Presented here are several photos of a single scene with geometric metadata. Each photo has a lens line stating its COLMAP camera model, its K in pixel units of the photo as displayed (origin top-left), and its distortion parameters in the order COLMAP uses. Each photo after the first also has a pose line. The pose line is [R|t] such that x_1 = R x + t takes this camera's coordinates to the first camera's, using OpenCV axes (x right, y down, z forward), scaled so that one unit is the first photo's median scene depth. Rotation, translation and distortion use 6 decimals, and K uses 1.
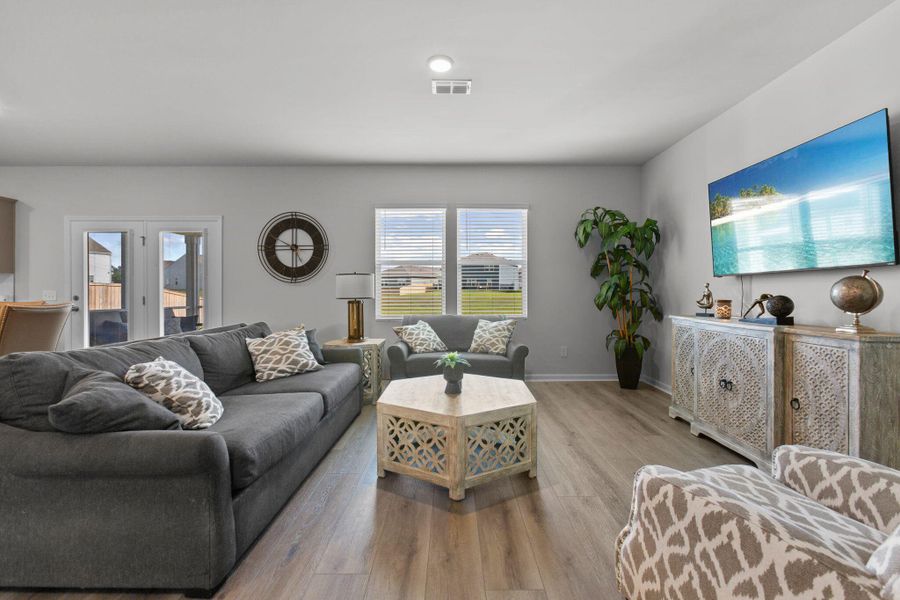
lens RADIAL K [[400.6, 0, 452.0], [0, 400.6, 291.8], [0, 0, 1]] dist [-0.003220, 0.000025]
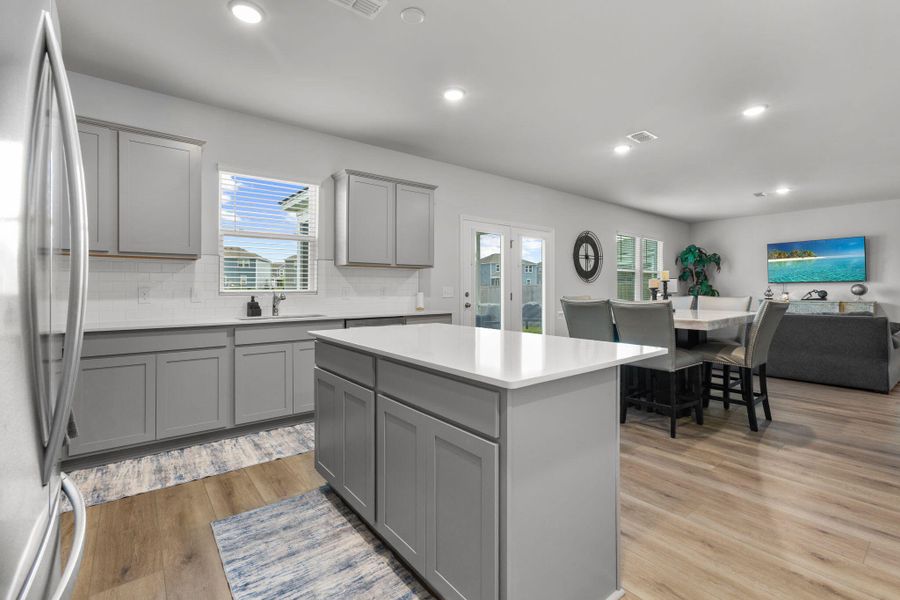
lens RADIAL K [[398.6, 0, 450.1], [0, 398.6, 288.1], [0, 0, 1]] dist [-0.025348, 0.015332]
pose [[0.791726, 0.003434, 0.610867, -2.291215], [-0.000727, 0.999989, -0.004680, 0.005495], [-0.610876, 0.003261, 0.791719, 0.291466]]
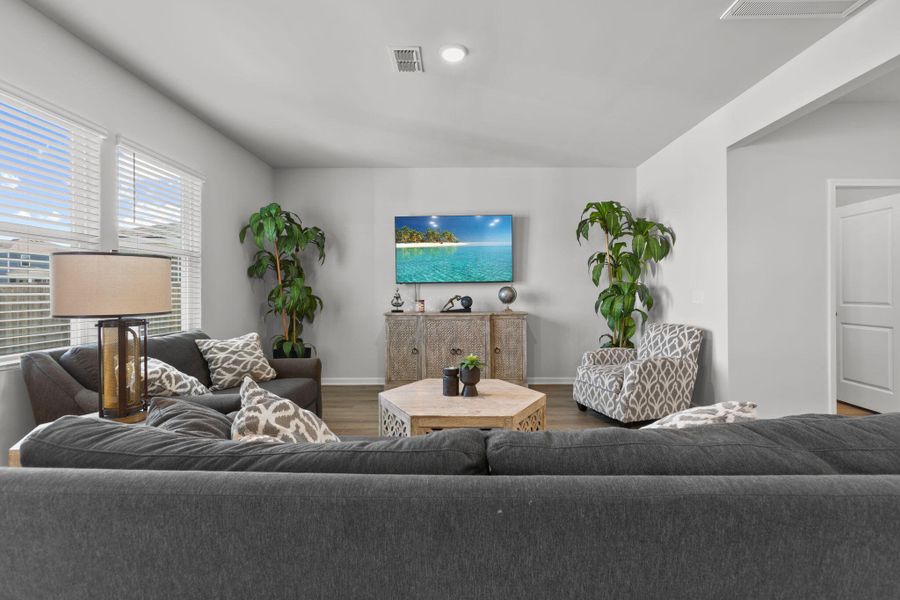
lens RADIAL K [[400.6, 0, 452.0], [0, 400.6, 291.8], [0, 0, 1]] dist [-0.003220, 0.000025]
pose [[0.034436, 0.003516, 0.999401, -0.739137], [0.003498, 0.999987, -0.003639, -0.003457], [-0.999401, 0.003622, 0.034424, 0.753942]]
